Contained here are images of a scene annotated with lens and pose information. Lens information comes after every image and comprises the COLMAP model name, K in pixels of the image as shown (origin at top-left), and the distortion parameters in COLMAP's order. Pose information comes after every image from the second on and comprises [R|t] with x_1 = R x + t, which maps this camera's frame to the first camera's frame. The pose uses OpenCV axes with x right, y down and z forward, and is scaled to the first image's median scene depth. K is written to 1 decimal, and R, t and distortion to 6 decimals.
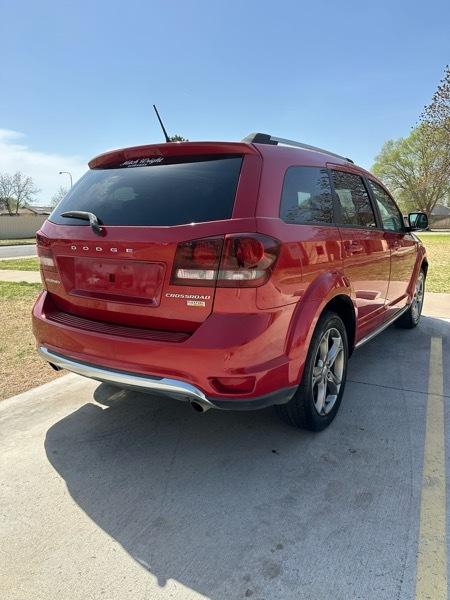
lens RADIAL K [[429.0, 0, 227.2], [0, 429.0, 297.3], [0, 0, 1]] dist [0.006312, -0.009190]
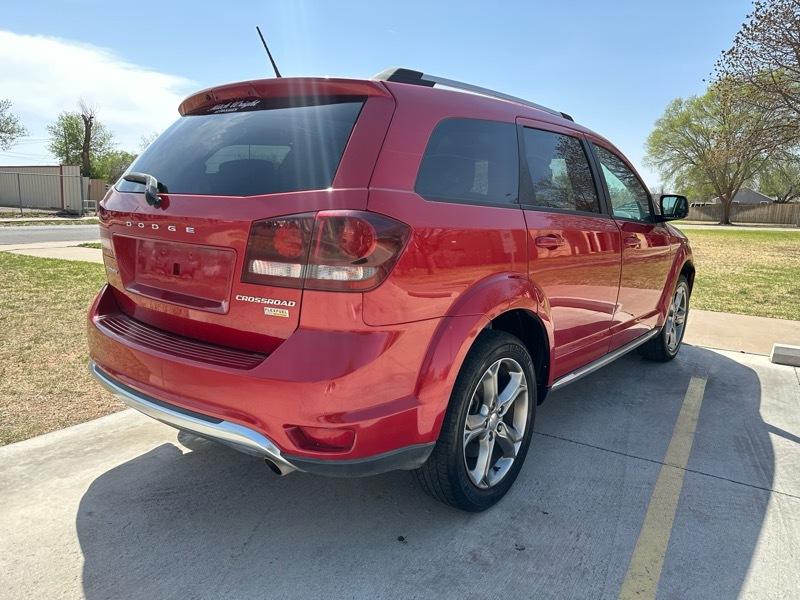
lens RADIAL K [[572.0, 0, 400.6], [0, 572.0, 285.5], [0, 0, 1]] dist [0.006312, -0.009190]
pose [[0.995471, 0.046368, -0.082986, 0.158629], [-0.048716, 0.998461, -0.026494, -0.010443], [0.081630, 0.030417, 0.996198, 0.095504]]
